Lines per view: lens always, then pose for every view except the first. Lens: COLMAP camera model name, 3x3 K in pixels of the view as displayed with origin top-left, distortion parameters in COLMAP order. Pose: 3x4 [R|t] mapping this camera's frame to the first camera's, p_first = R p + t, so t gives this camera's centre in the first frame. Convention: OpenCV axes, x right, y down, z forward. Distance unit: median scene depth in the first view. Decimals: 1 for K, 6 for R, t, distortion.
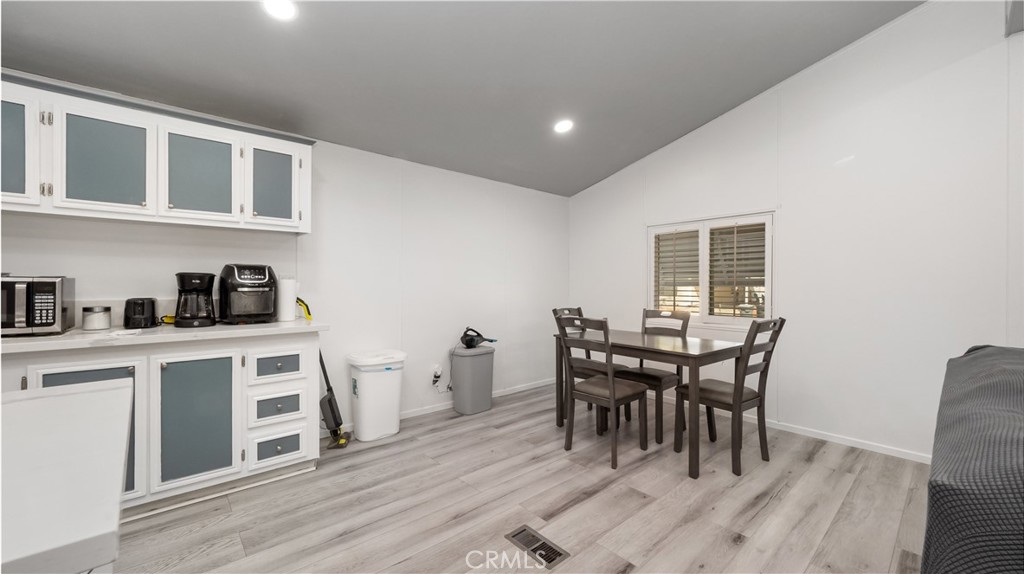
lens RADIAL K [[394.2, 0, 503.9], [0, 394.2, 285.6], [0, 0, 1]] dist [-0.004927, 0.001873]
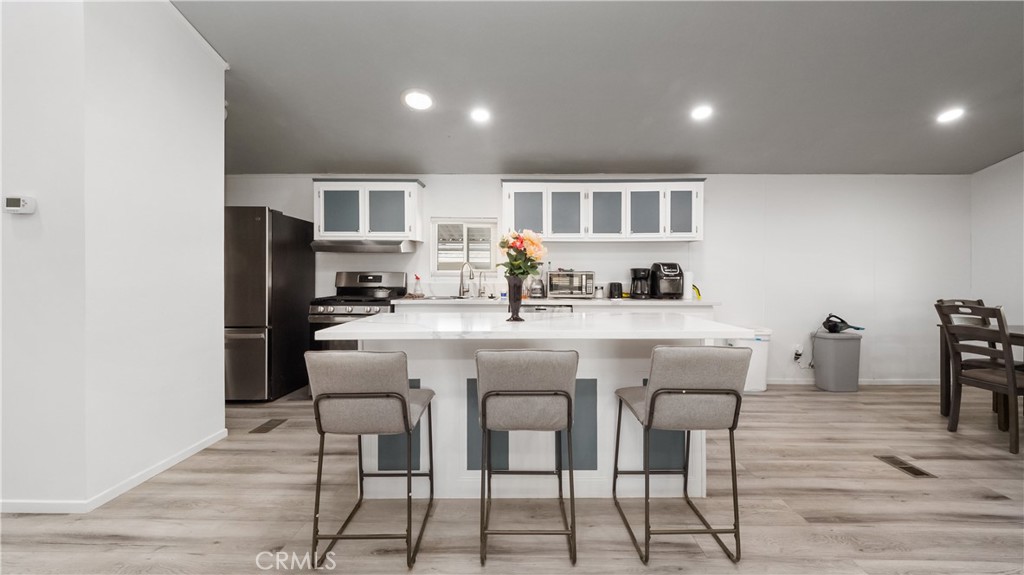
lens RADIAL K [[403.9, 0, 526.4], [0, 403.9, 274.9], [0, 0, 1]] dist [-0.012157, 0.000701]
pose [[0.756447, -0.002887, -0.654049, -0.001190], [-0.002336, 0.999972, -0.007116, 0.008692], [0.654051, 0.006911, 0.756419, -0.573944]]
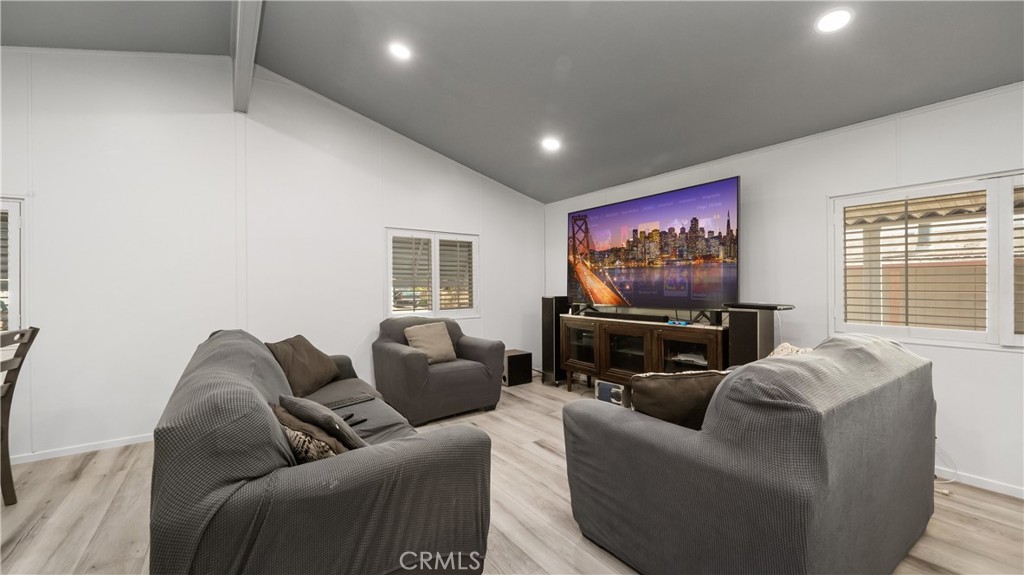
lens RADIAL K [[394.2, 0, 504.1], [0, 394.2, 282.2], [0, 0, 1]] dist [-0.004927, 0.001873]
pose [[0.090889, -0.002612, 0.995858, -0.052115], [0.013129, 0.999913, 0.001424, -0.004148], [-0.995774, 0.012945, 0.090916, -0.097920]]
